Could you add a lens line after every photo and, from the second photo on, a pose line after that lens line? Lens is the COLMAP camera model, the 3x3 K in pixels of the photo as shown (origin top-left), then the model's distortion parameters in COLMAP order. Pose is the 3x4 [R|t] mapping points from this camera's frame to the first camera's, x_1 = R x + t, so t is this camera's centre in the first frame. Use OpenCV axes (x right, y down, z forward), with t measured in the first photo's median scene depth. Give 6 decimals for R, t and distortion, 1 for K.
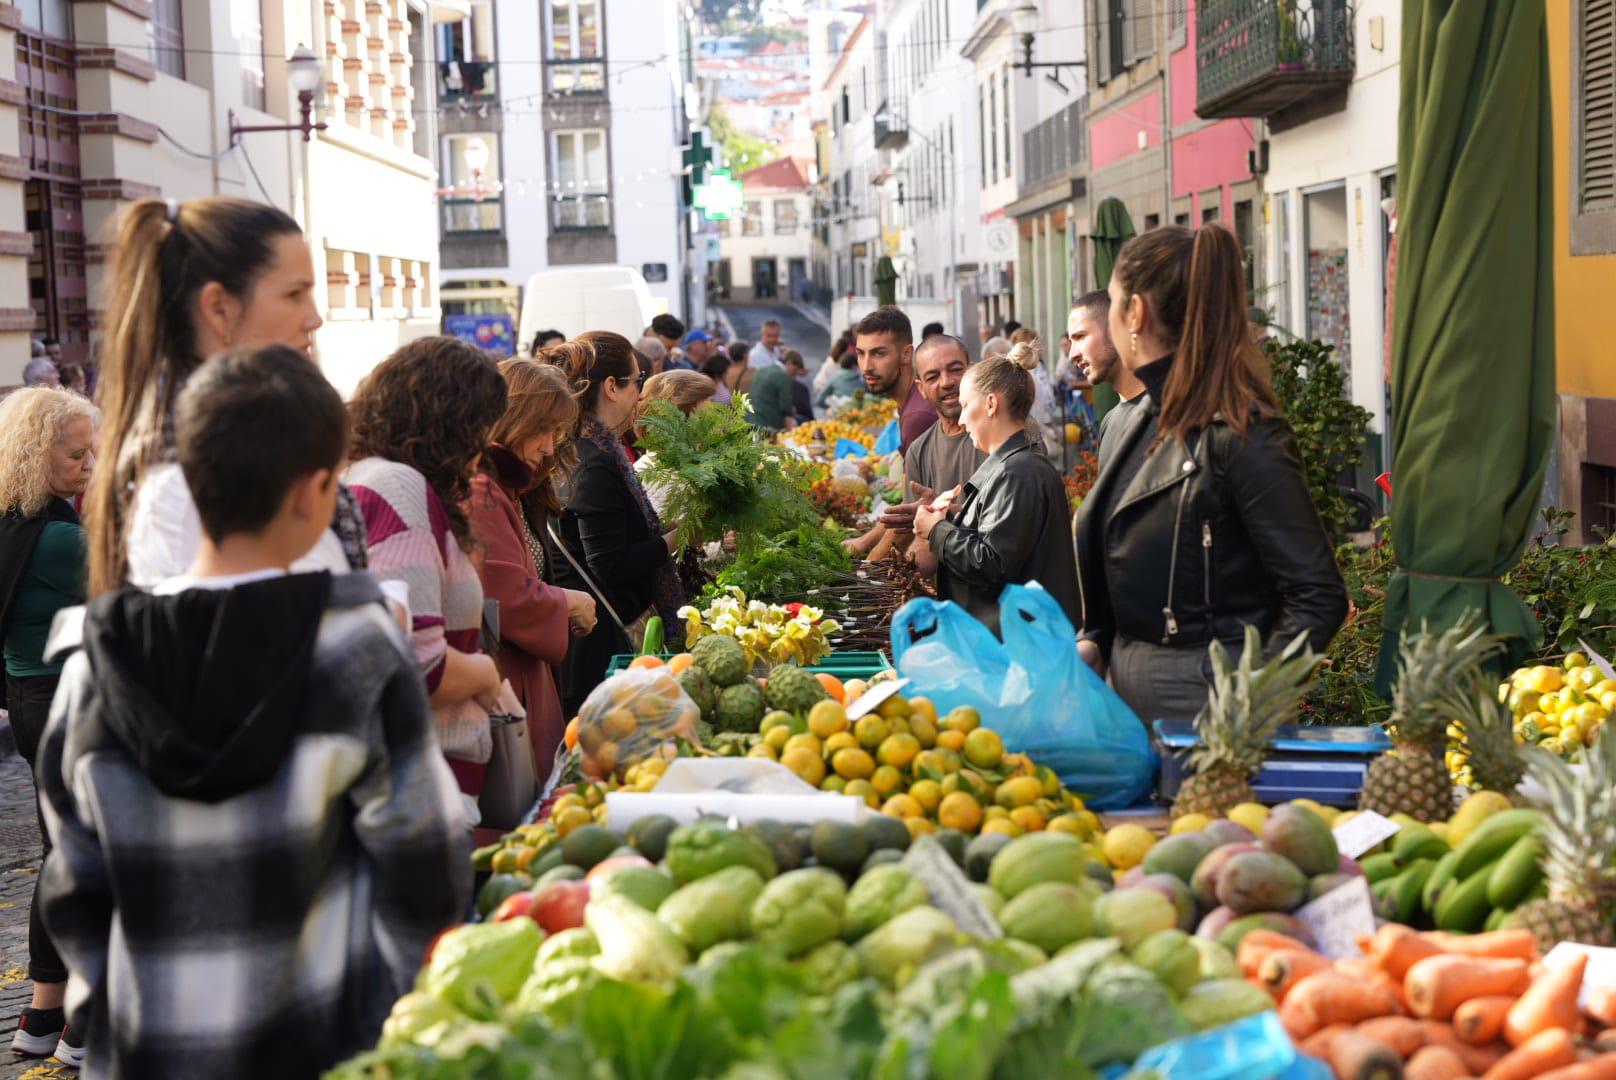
lens RADIAL K [[3638.4, 0, 808.0], [0, 3638.4, 540.0], [0, 0, 1]] dist [0.182574, 0.112706]
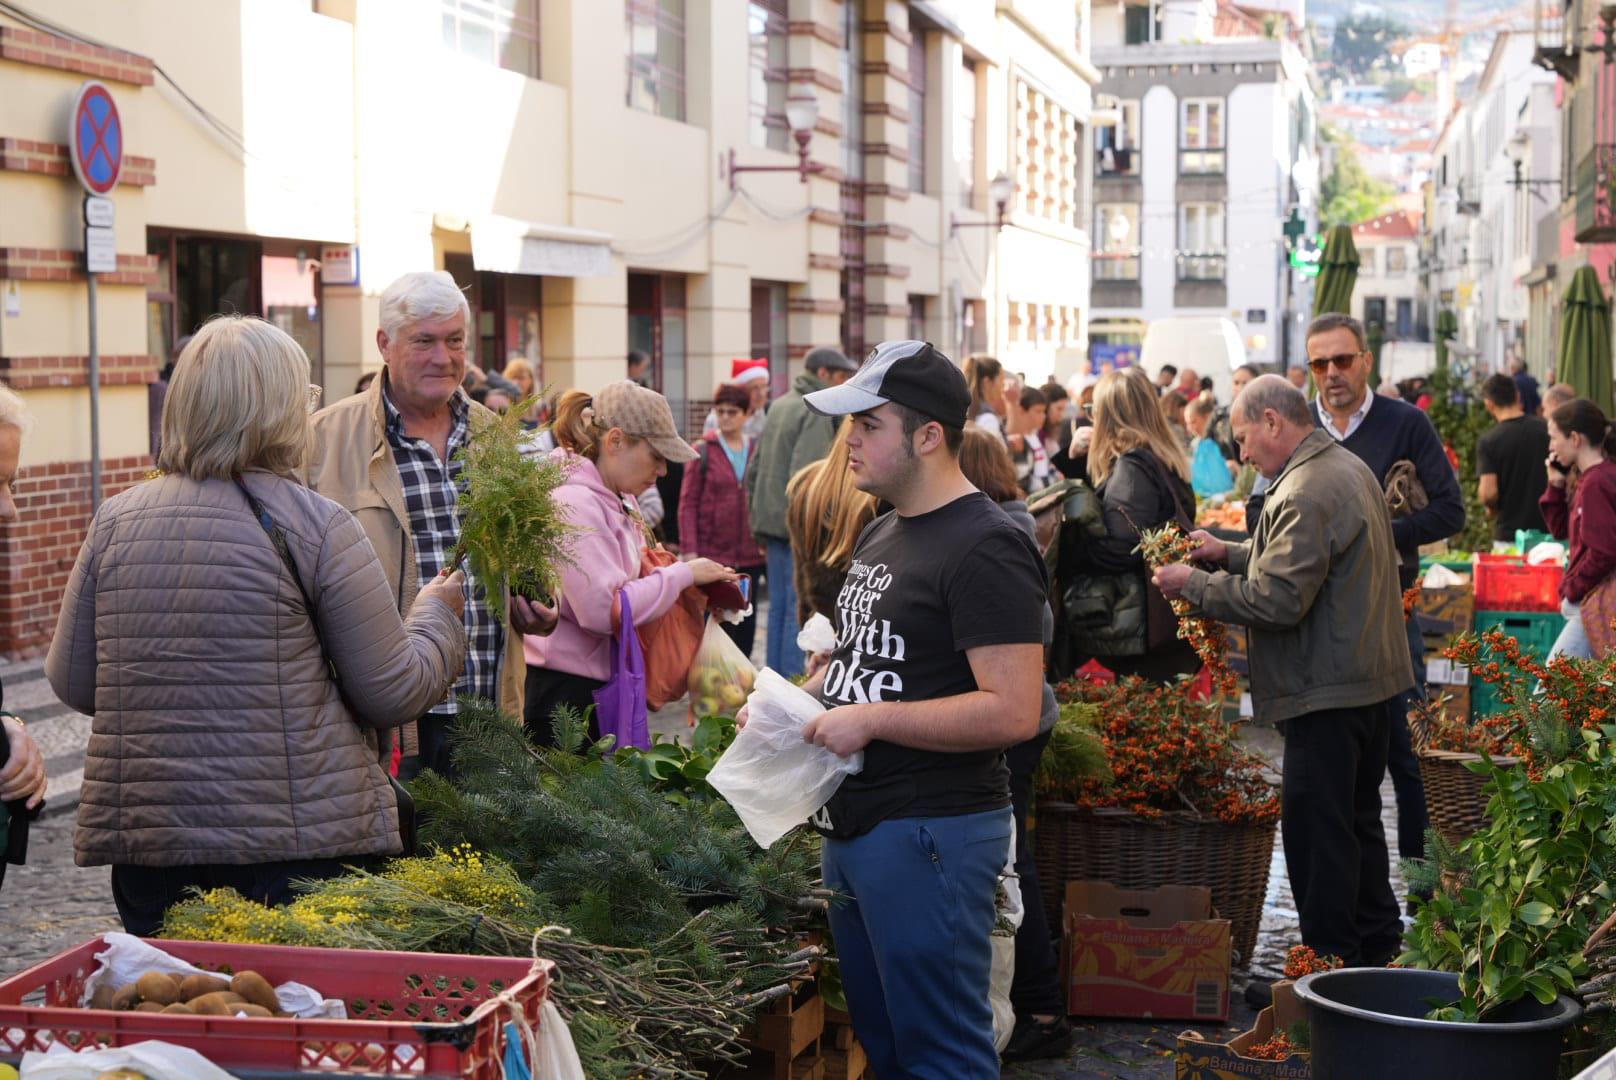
lens RADIAL K [[3638.4, 0, 808.0], [0, 3638.4, 540.0], [0, 0, 1]] dist [0.182574, 0.112706]
pose [[0.983414, 0.042909, -0.176225, 0.032453], [-0.043632, 0.999048, -0.000227, 0.012322], [0.176047, 0.007912, 0.984350, -0.290366]]
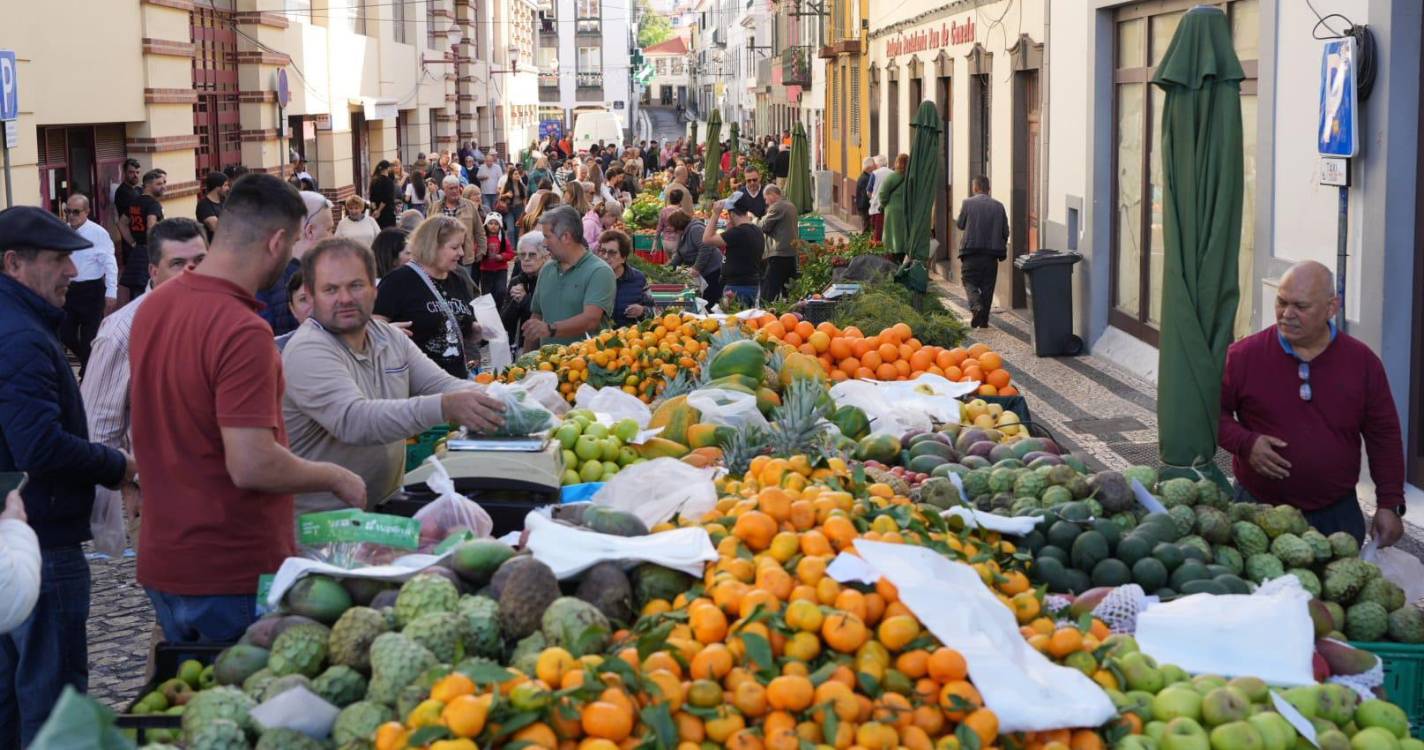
lens RADIAL K [[2288.2, 0, 746.8], [0, 2288.2, 375.6], [0, 0, 1]] dist [0.007152, 0.011827]
pose [[0.999533, 0.020763, 0.022429, 0.014464], [-0.022107, 0.997867, 0.061425, 0.013564], [-0.021105, -0.061893, 0.997860, -0.584551]]
